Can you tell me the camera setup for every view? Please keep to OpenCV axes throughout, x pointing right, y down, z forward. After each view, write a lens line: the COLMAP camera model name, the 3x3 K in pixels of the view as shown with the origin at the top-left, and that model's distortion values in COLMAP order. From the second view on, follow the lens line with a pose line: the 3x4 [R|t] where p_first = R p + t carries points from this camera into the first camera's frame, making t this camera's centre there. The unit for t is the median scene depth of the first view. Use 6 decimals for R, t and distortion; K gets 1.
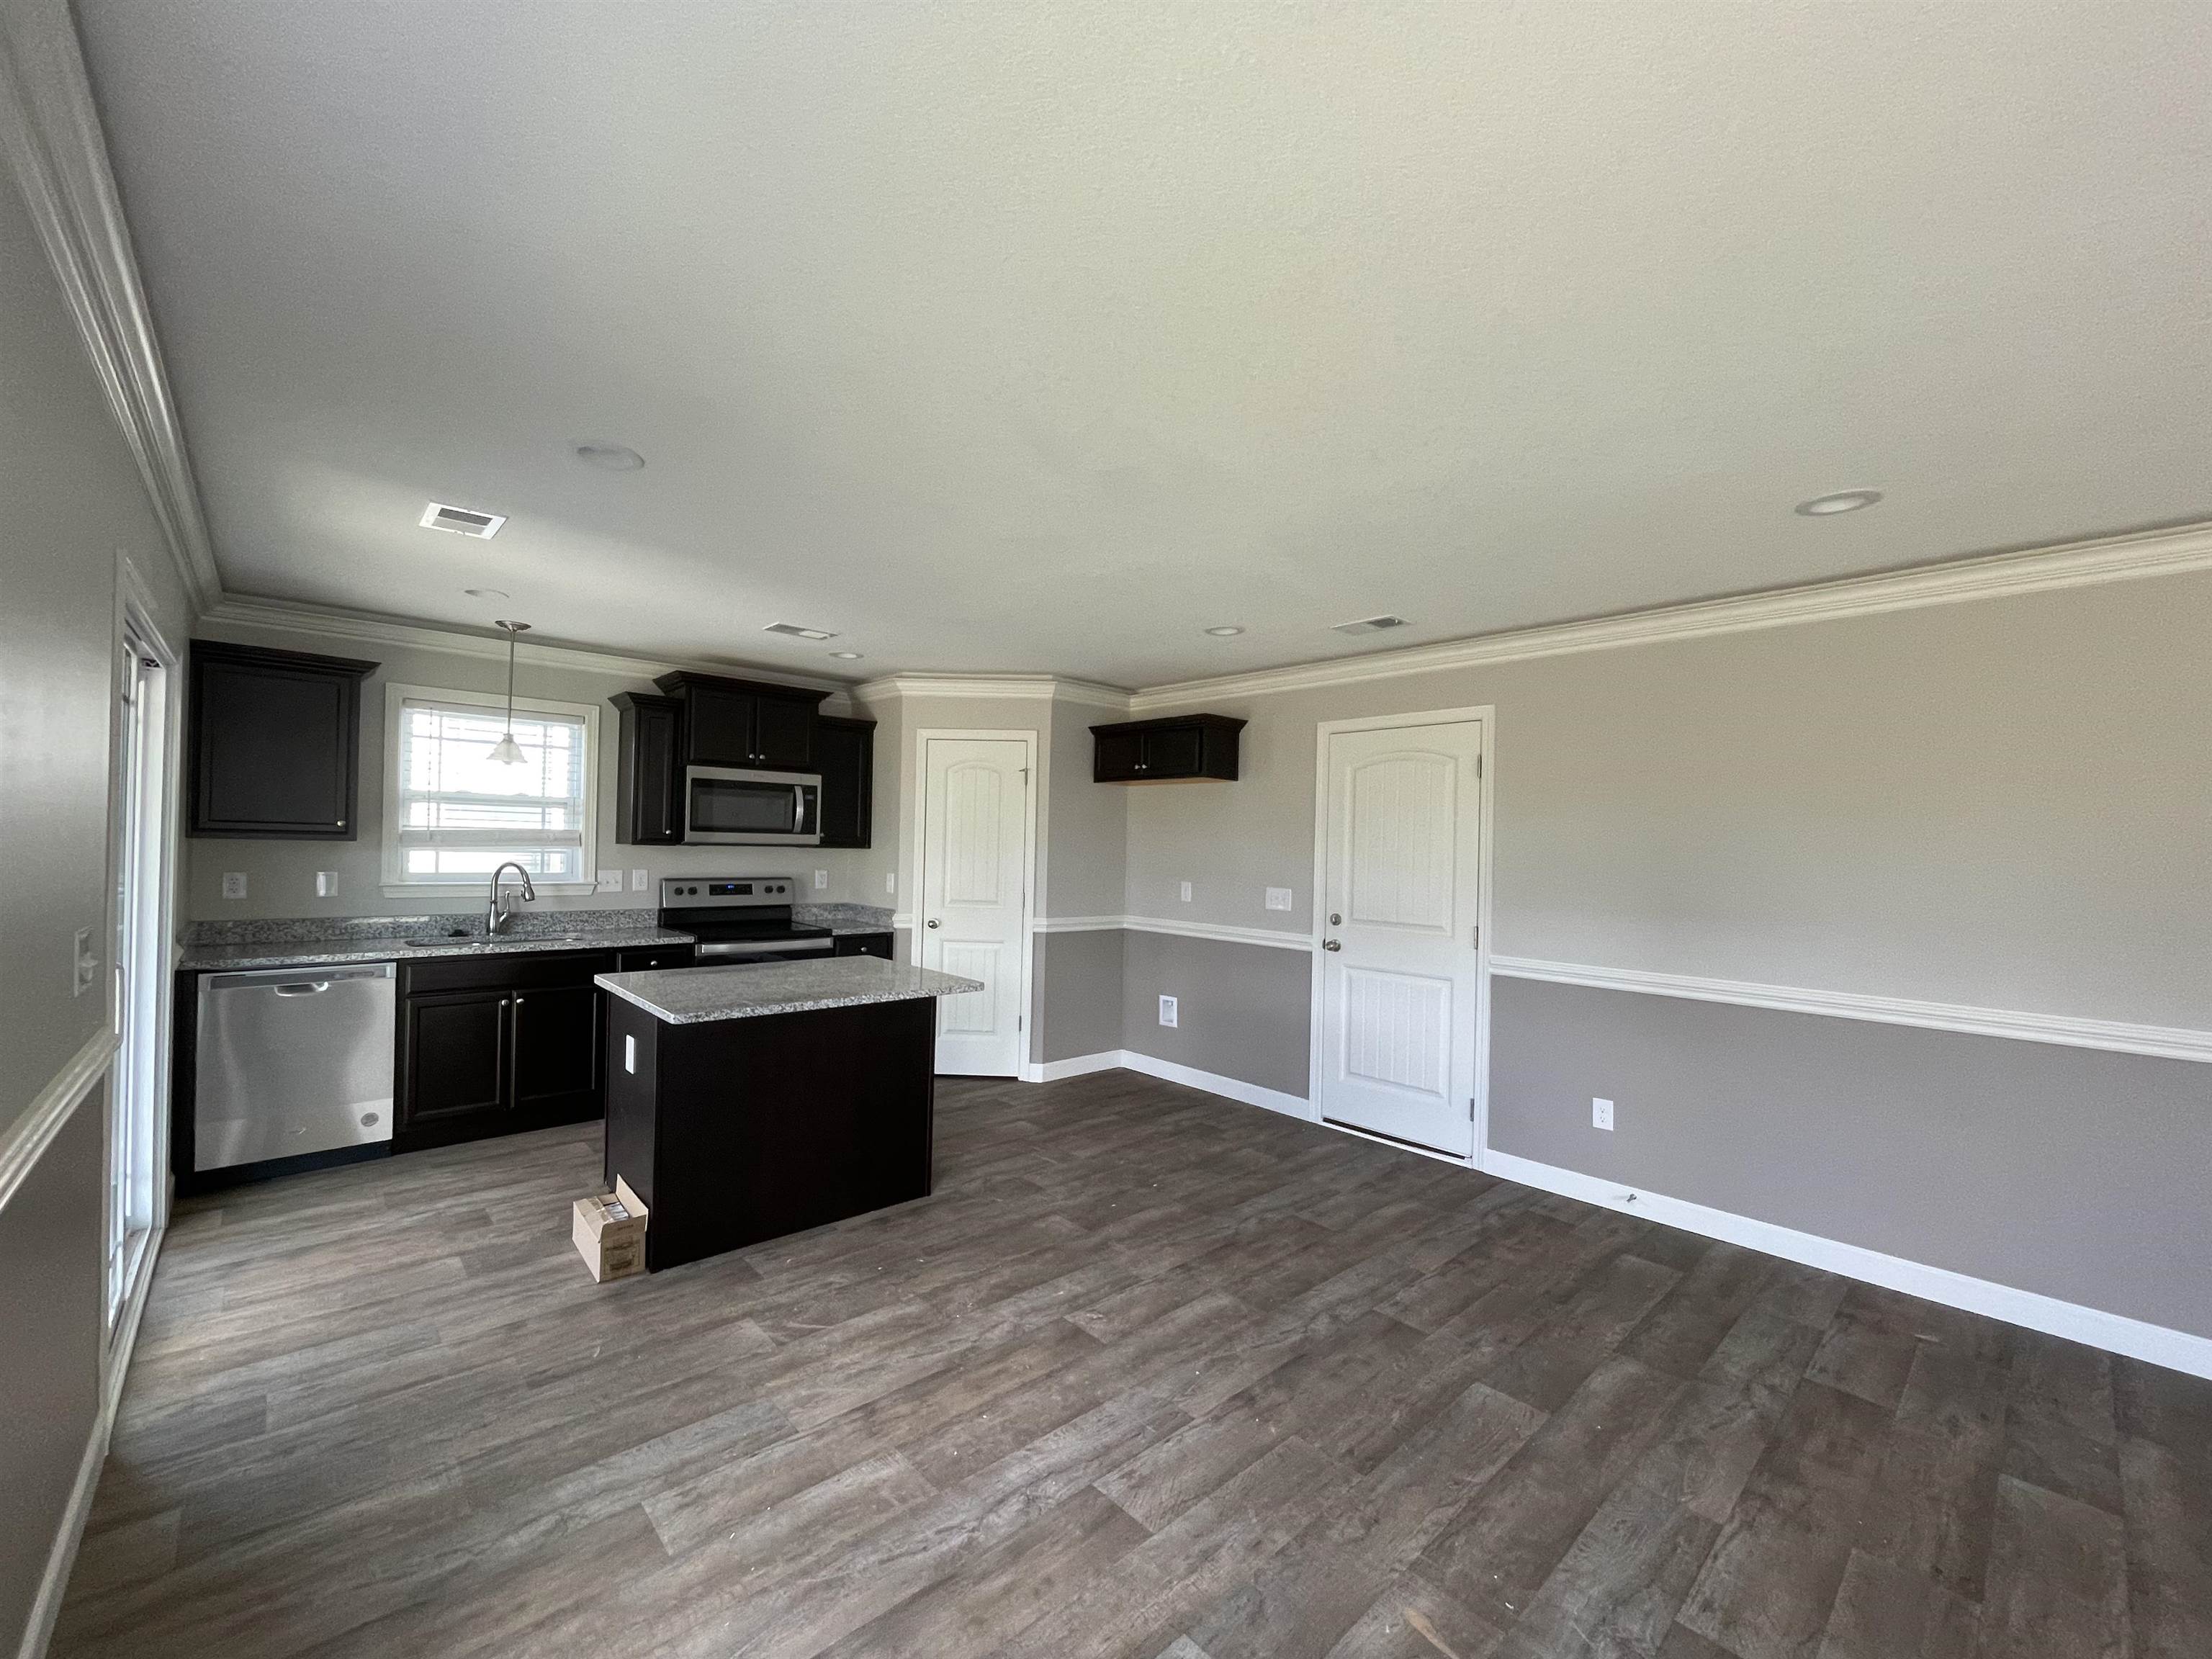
lens RADIAL K [[892.5, 0, 1112.7], [0, 892.5, 836.1], [0, 0, 1]] dist [-0.002548, -0.000300]
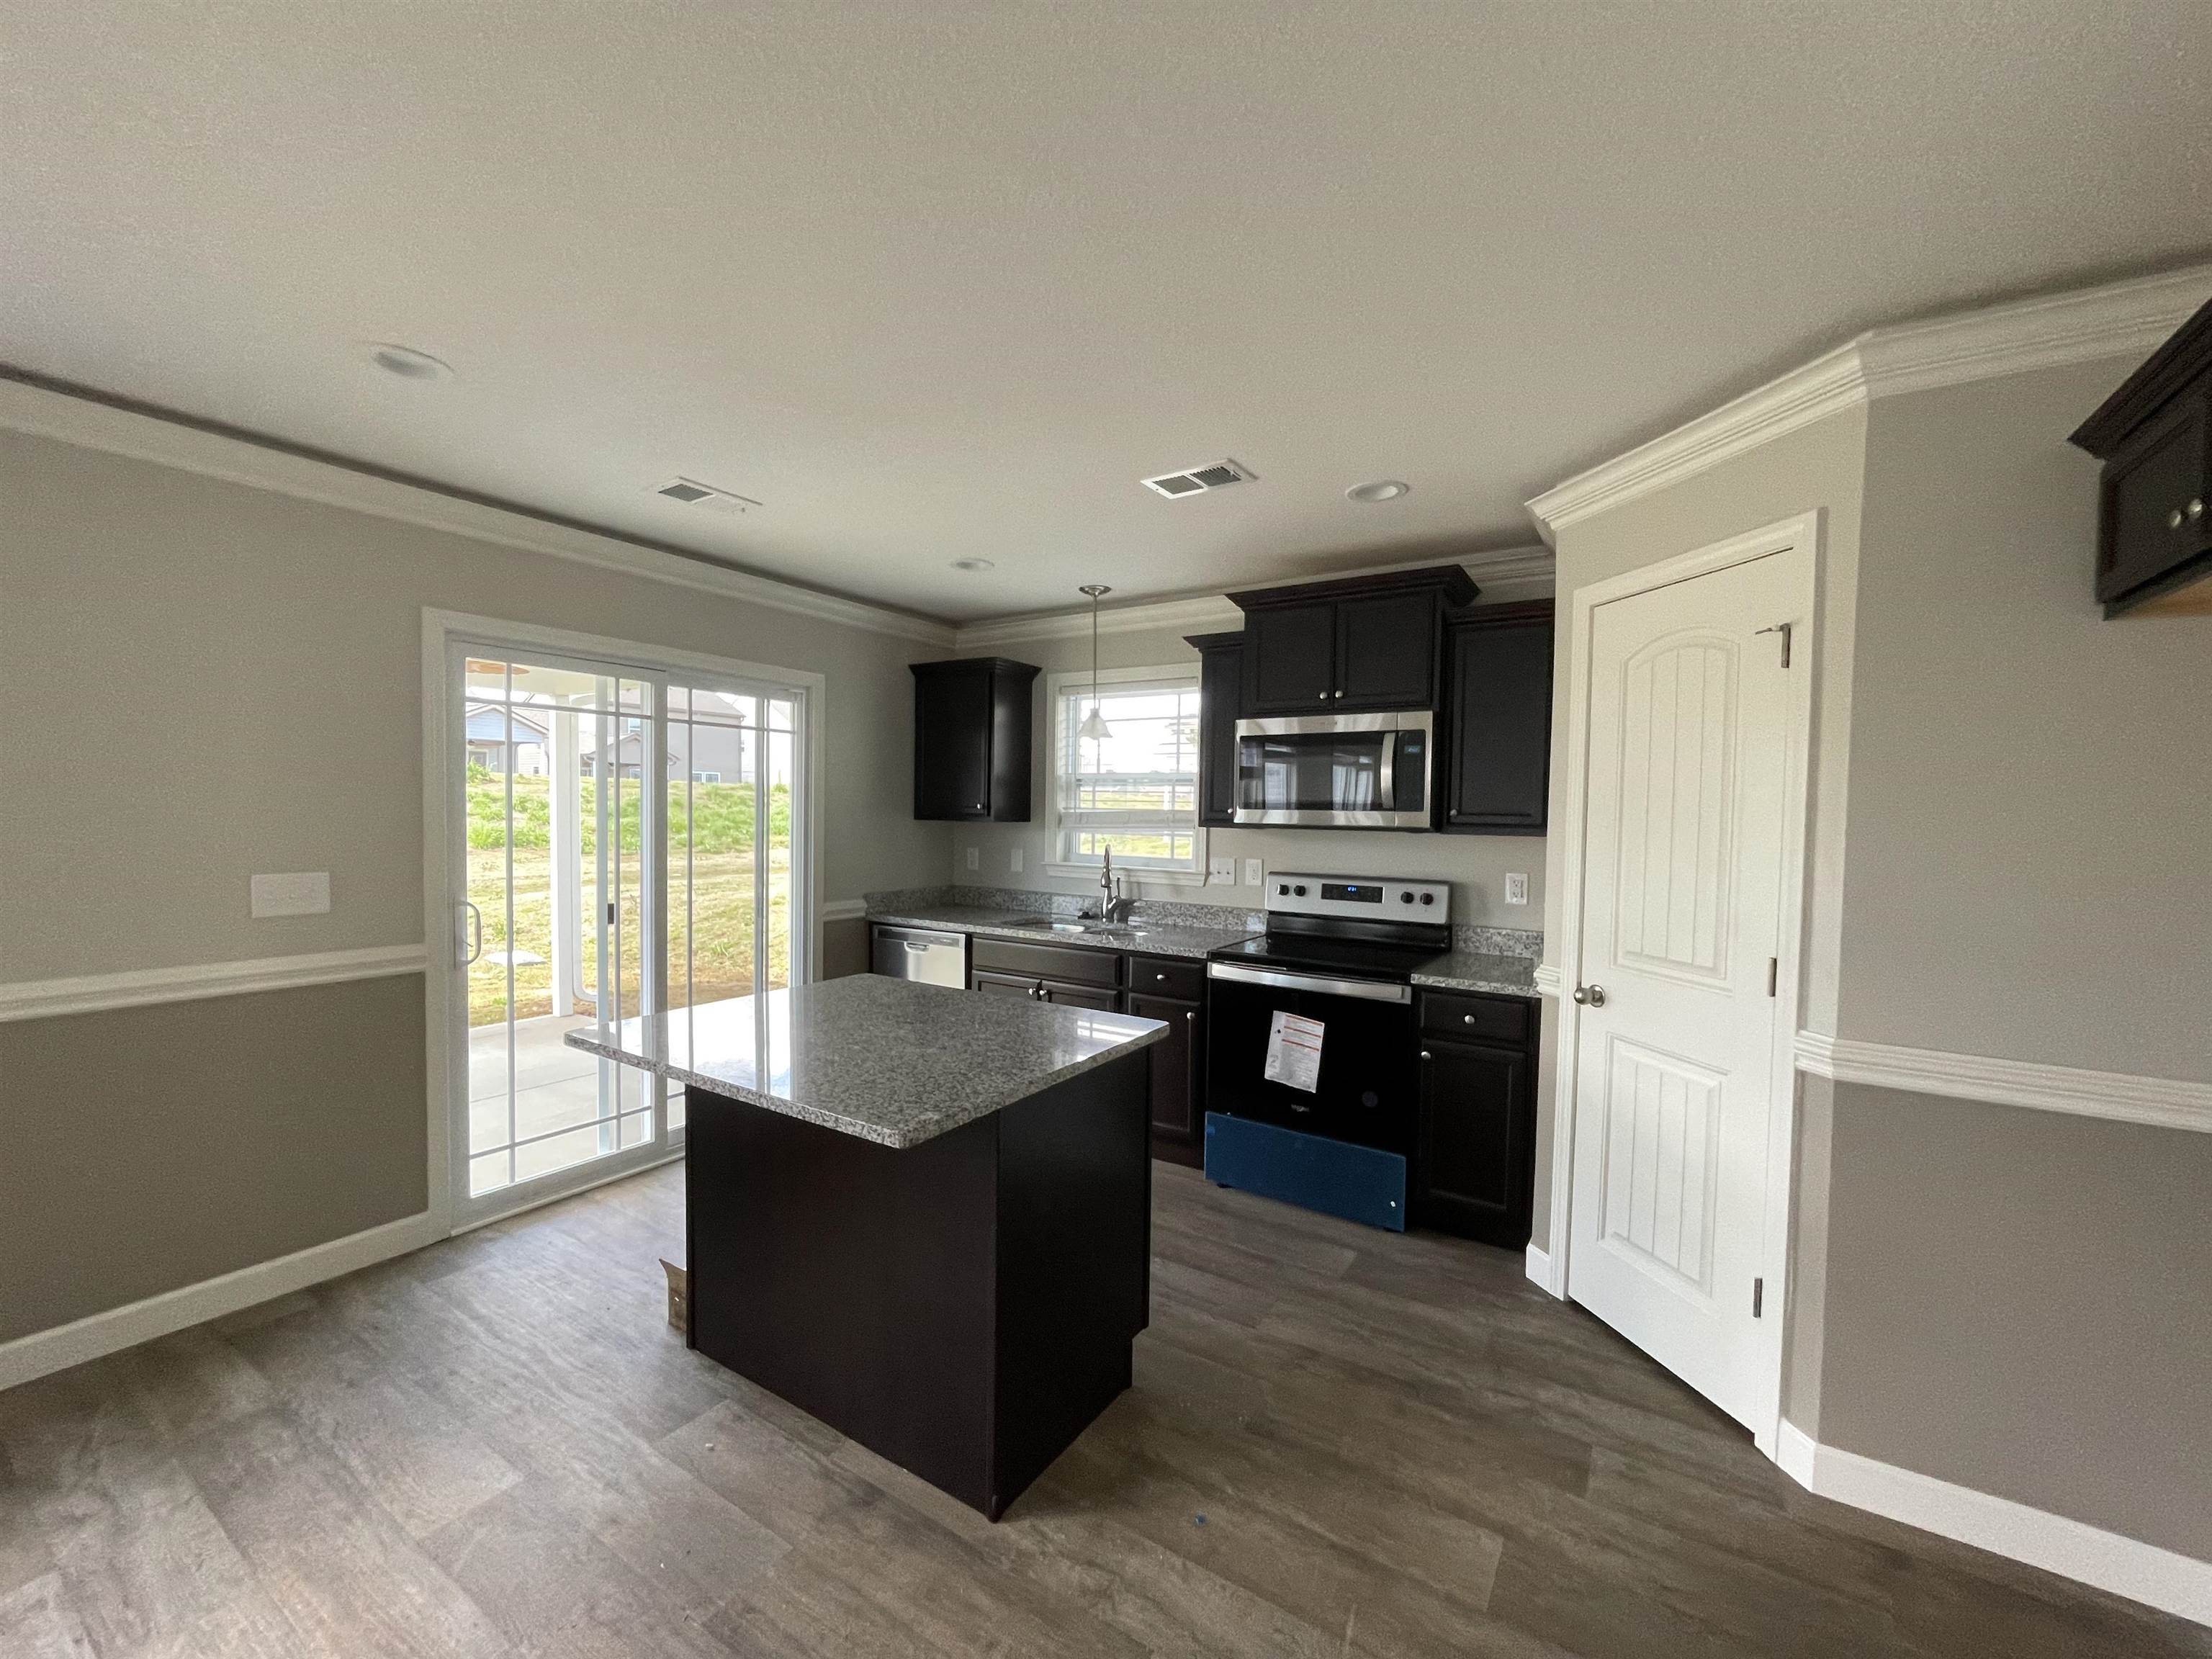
lens RADIAL K [[892.5, 0, 1090.9], [0, 892.5, 839.4], [0, 0, 1]] dist [-0.002548, -0.000300]
pose [[0.239226, 0.014659, -0.970853, 0.217953], [0.003969, 0.999863, 0.016074, 0.007210], [0.970956, -0.007699, 0.239135, 0.704505]]
